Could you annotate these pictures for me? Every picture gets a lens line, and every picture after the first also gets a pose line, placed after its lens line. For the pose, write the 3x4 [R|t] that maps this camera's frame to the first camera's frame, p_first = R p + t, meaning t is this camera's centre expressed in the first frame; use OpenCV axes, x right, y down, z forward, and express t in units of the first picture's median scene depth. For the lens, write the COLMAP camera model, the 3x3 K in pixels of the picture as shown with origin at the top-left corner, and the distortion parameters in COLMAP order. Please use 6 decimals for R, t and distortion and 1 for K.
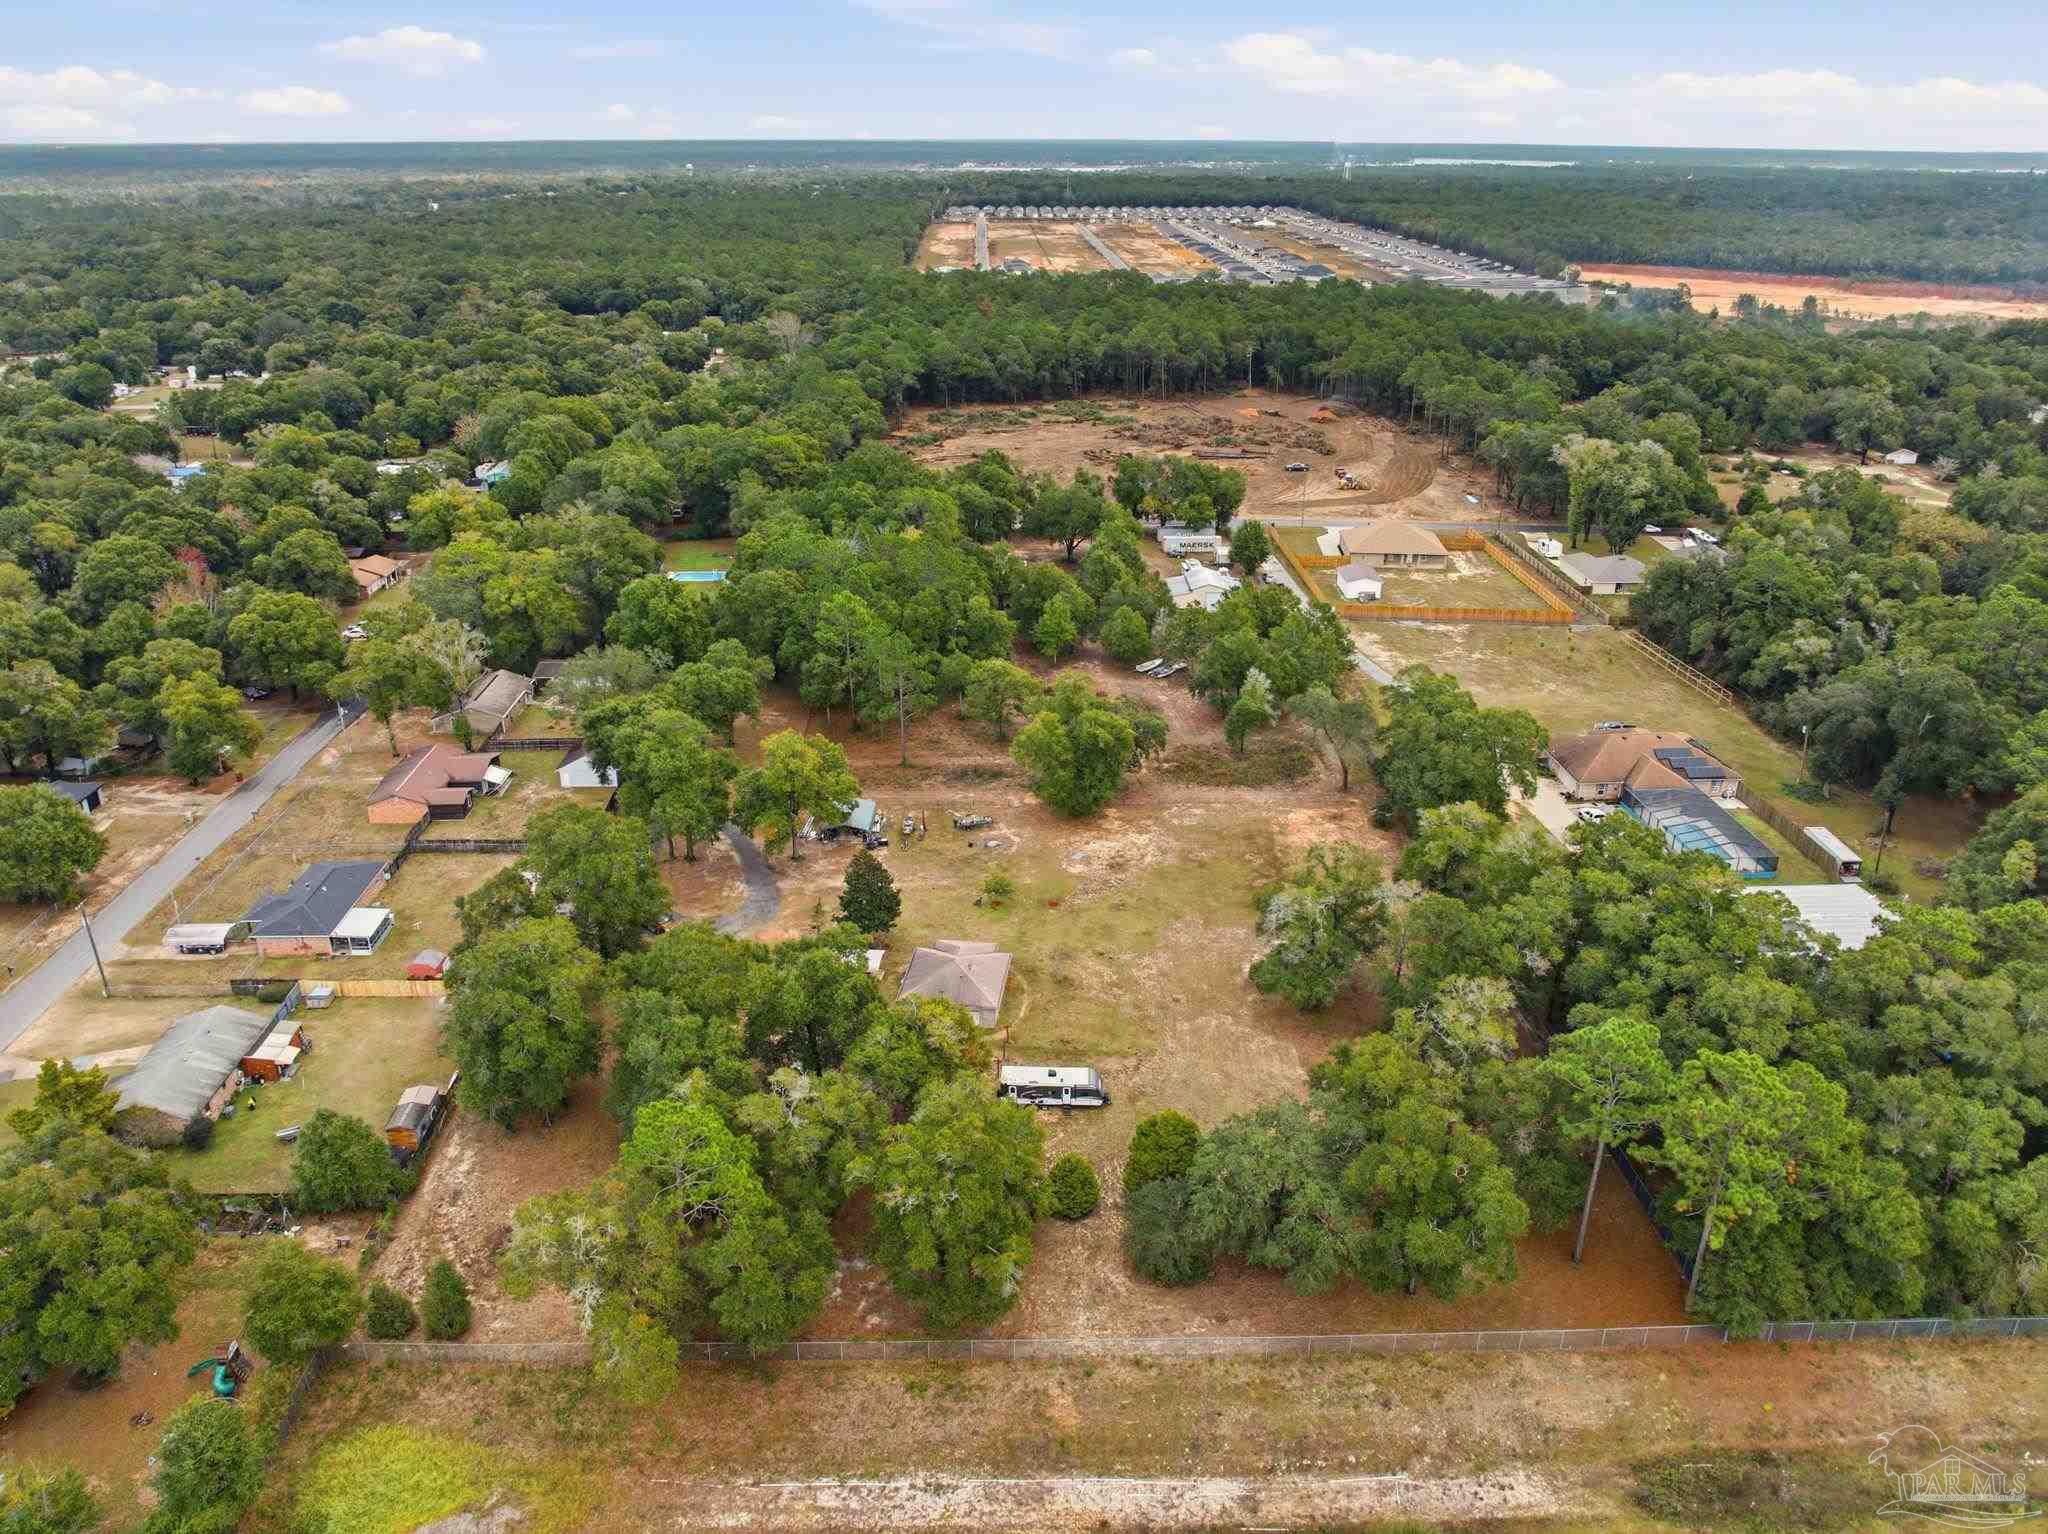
lens RADIAL K [[1439.5, 0, 1028.6], [0, 1439.5, 762.9], [0, 0, 1]] dist [-0.036734, -0.004254]
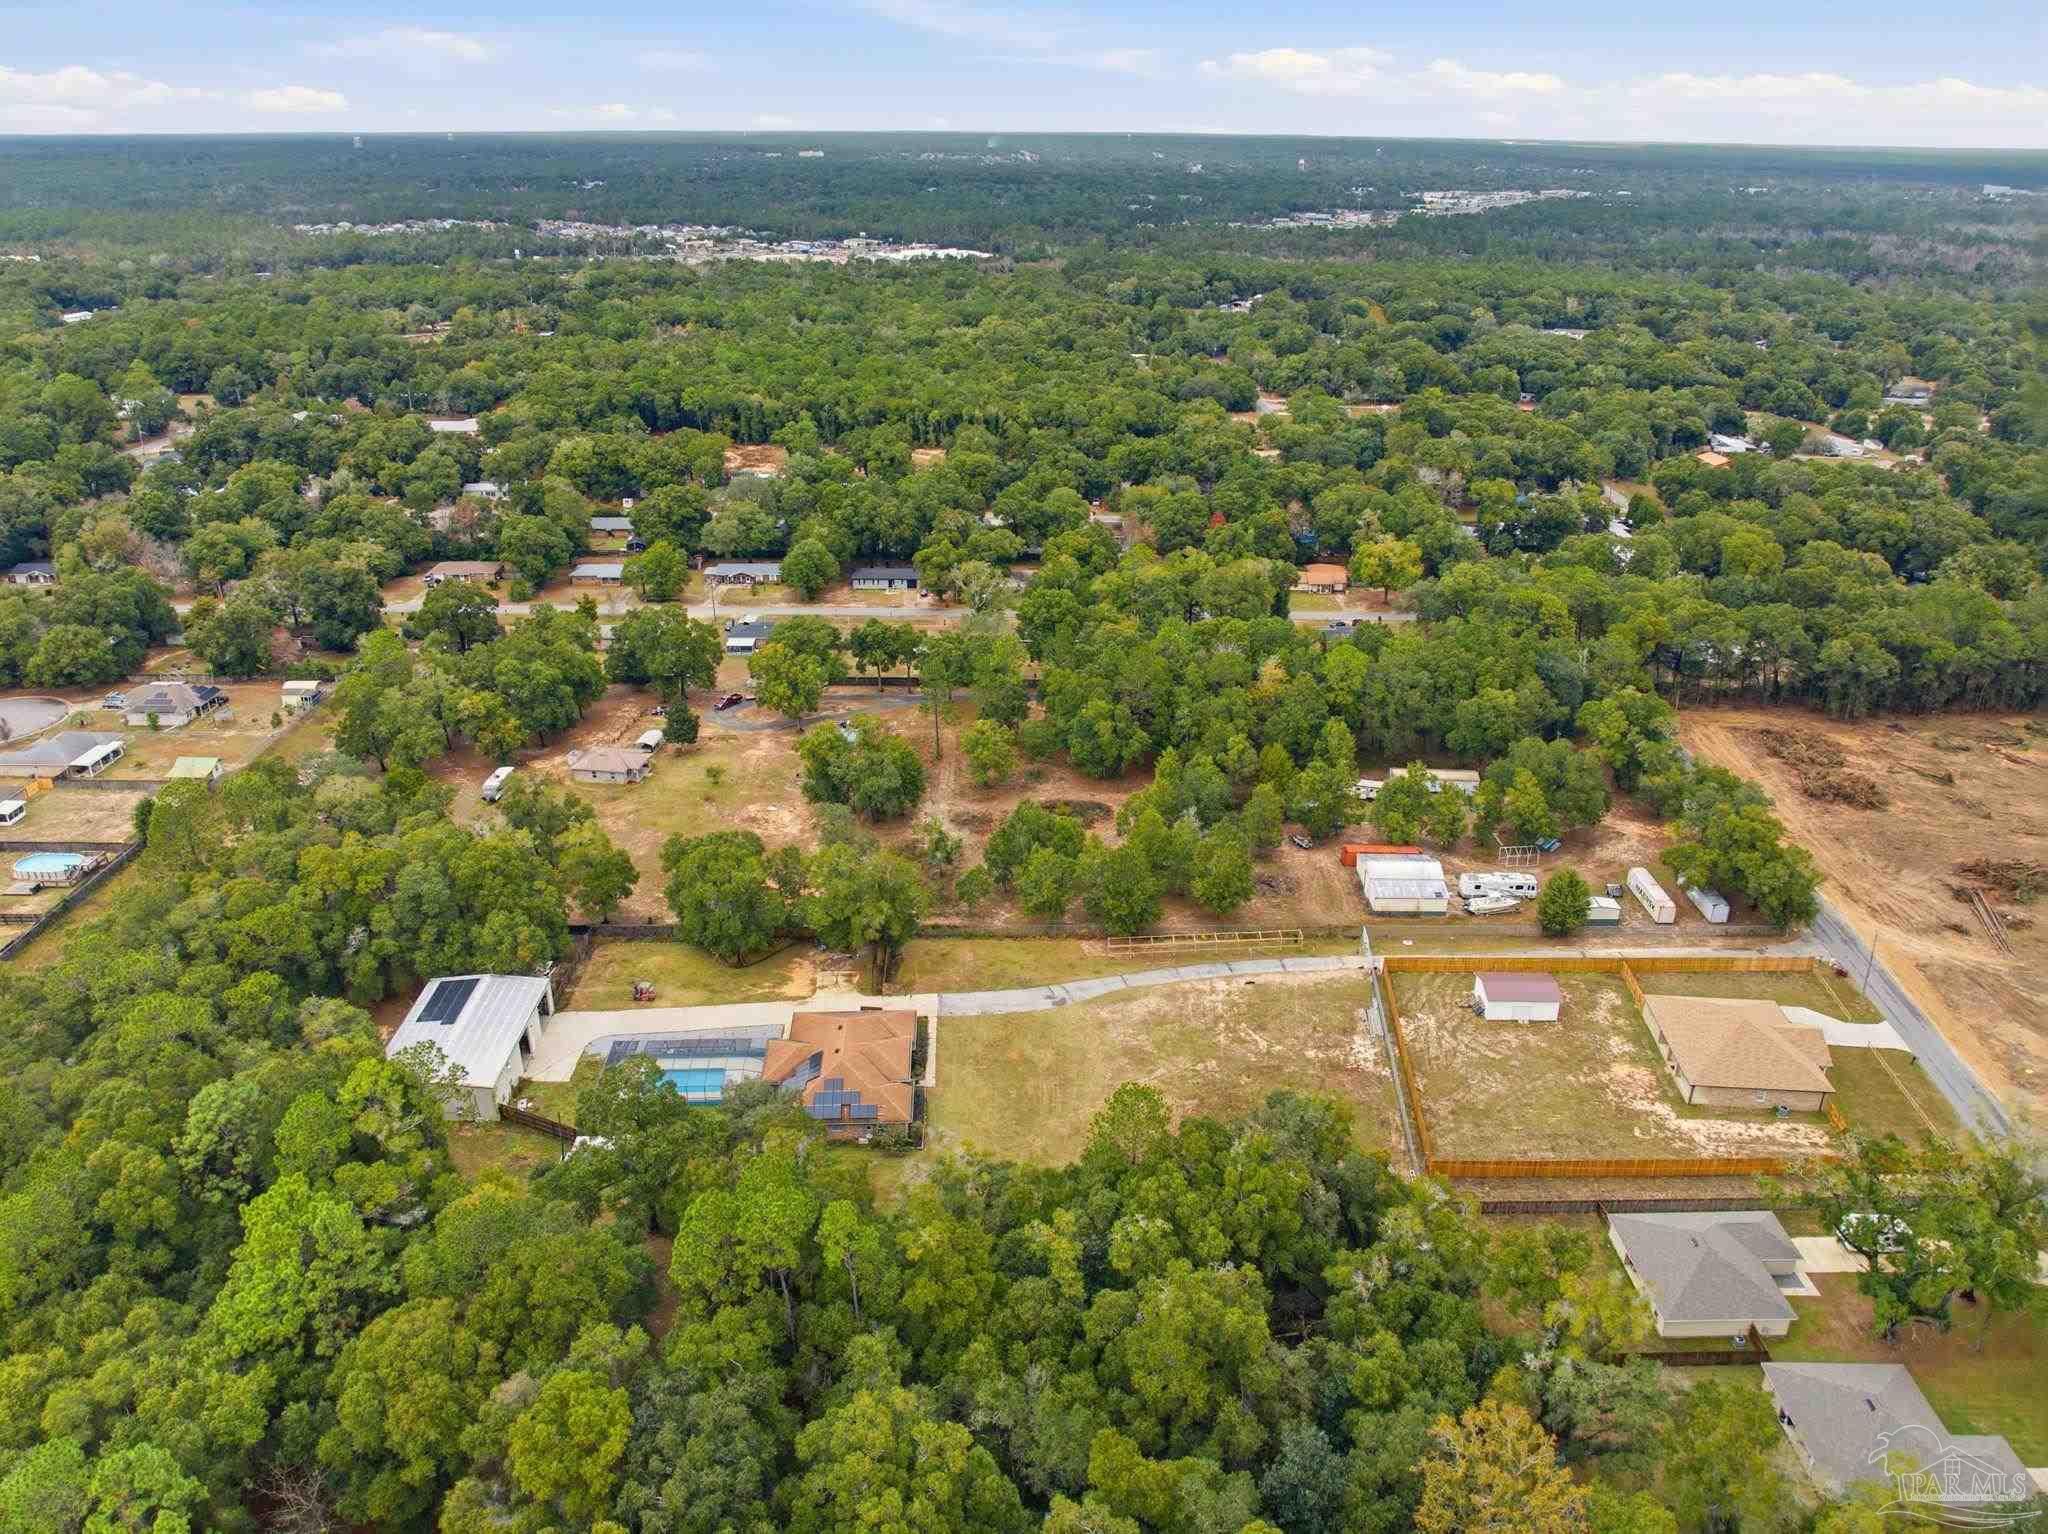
lens RADIAL K [[1439.5, 0, 1028.6], [0, 1439.5, 762.9], [0, 0, 1]] dist [-0.036734, -0.004254]
pose [[-0.023506, 0.402748, -0.915009, 1.253587], [-0.407163, 0.832057, 0.376696, -0.583975], [0.913053, 0.381412, 0.144426, 0.967602]]
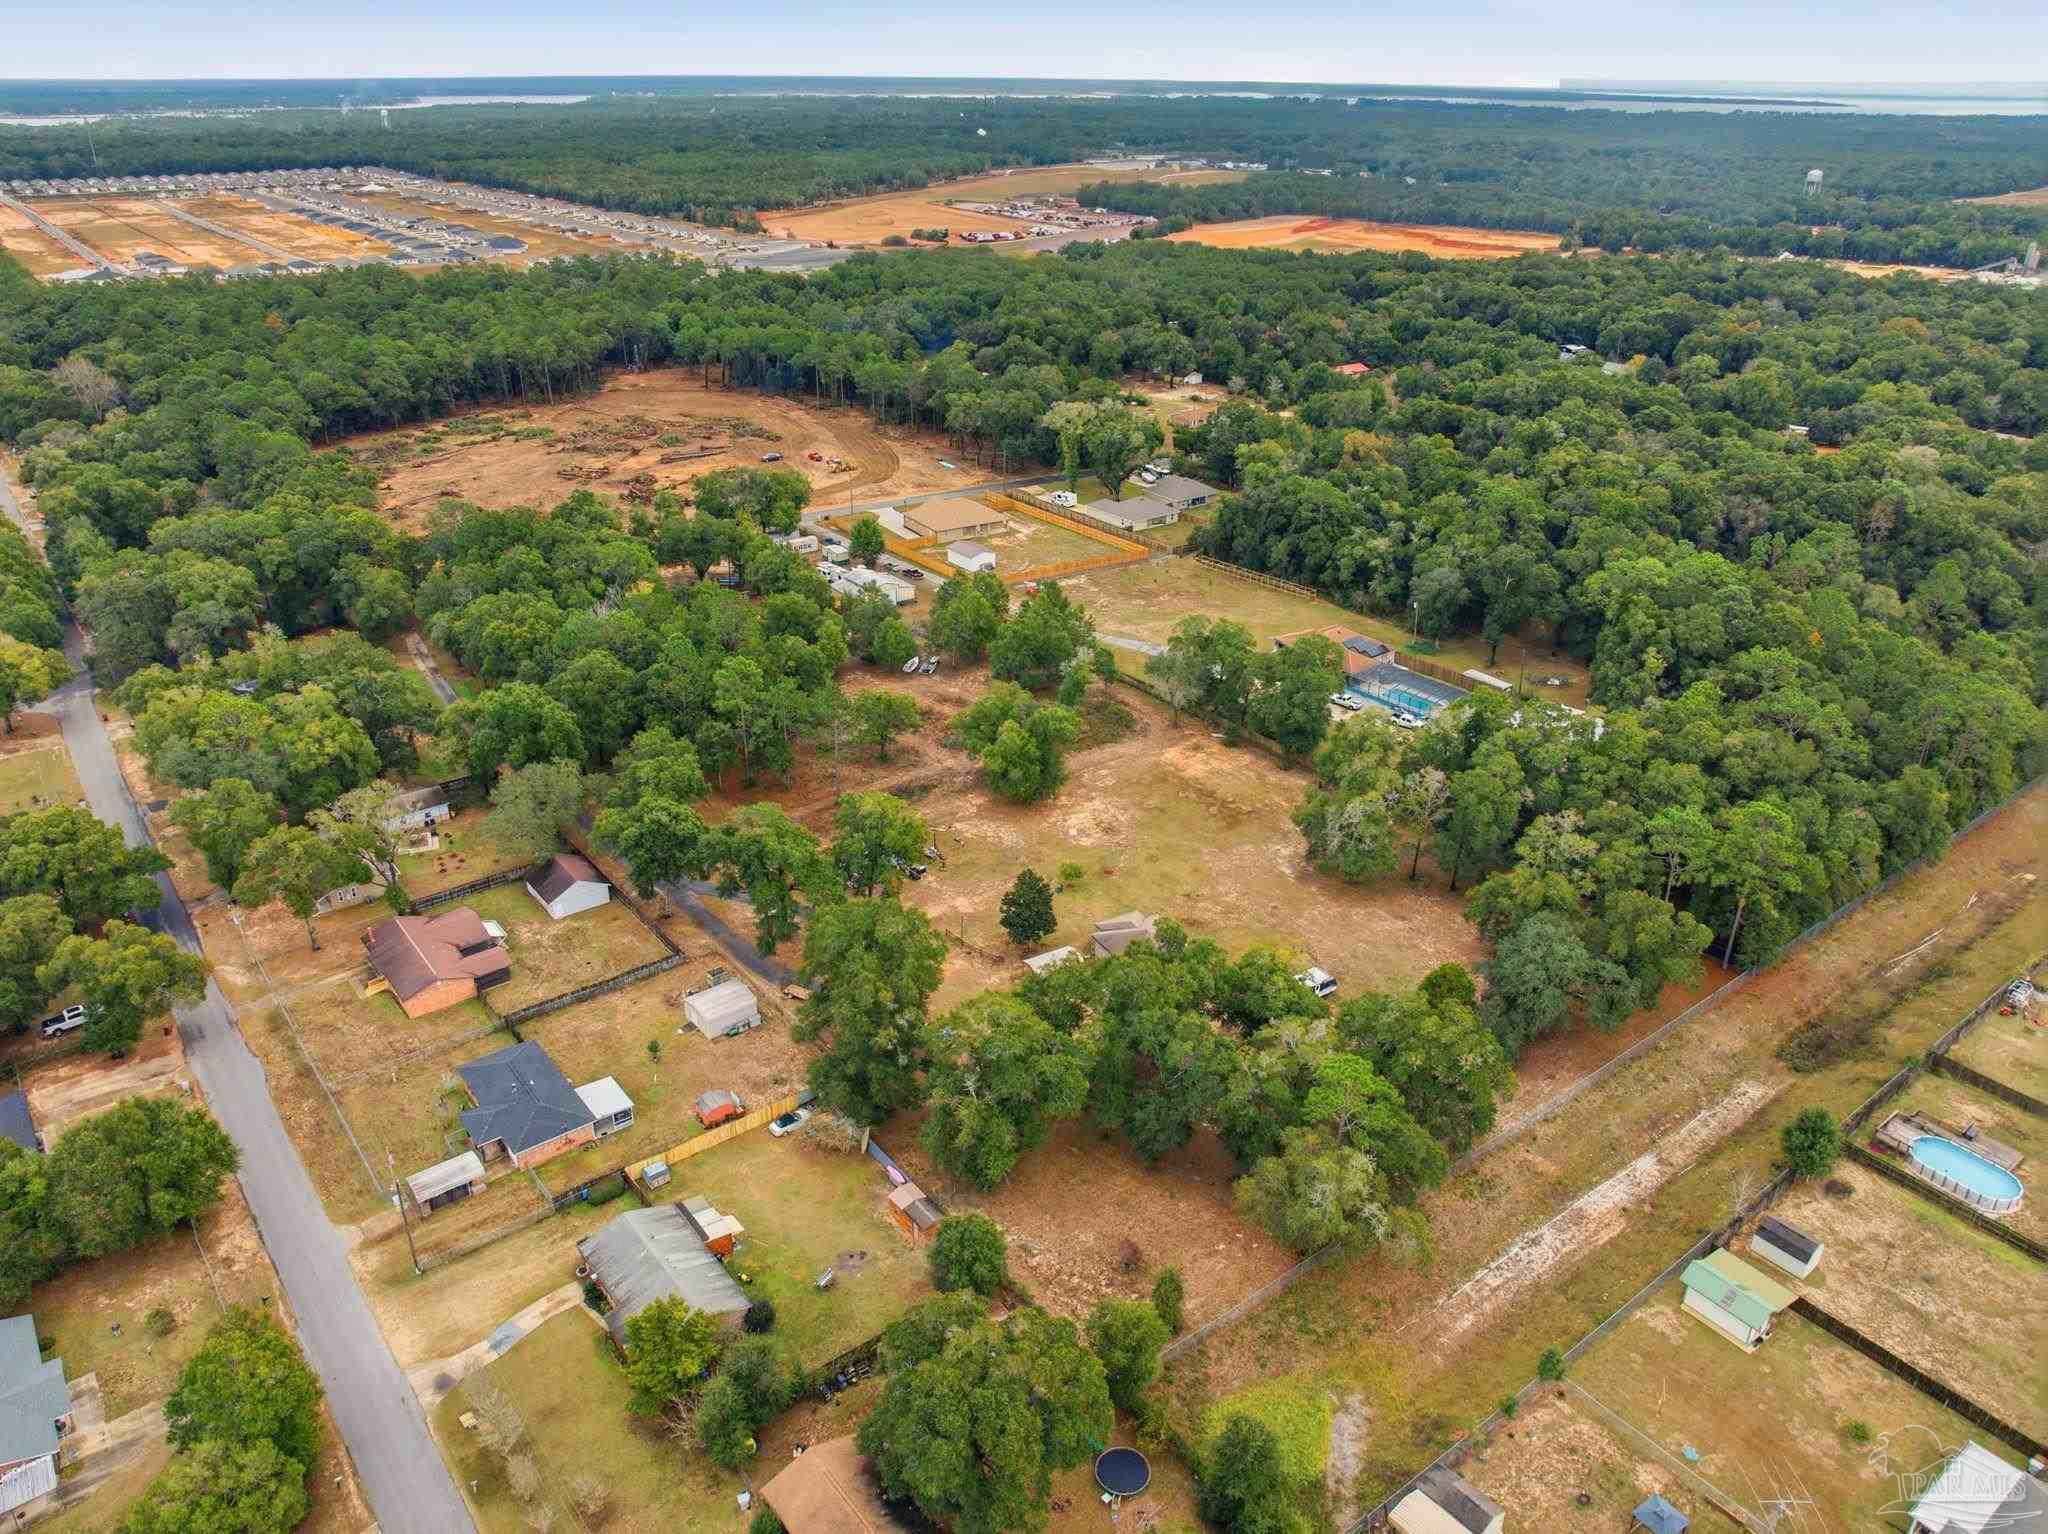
lens RADIAL K [[1439.5, 0, 1028.6], [0, 1439.5, 762.9], [0, 0, 1]] dist [-0.036734, -0.004254]
pose [[0.807684, -0.253735, 0.532227, -0.584615], [0.231818, 0.966629, 0.109036, -0.122032], [-0.542132, 0.035313, 0.839551, 0.025820]]
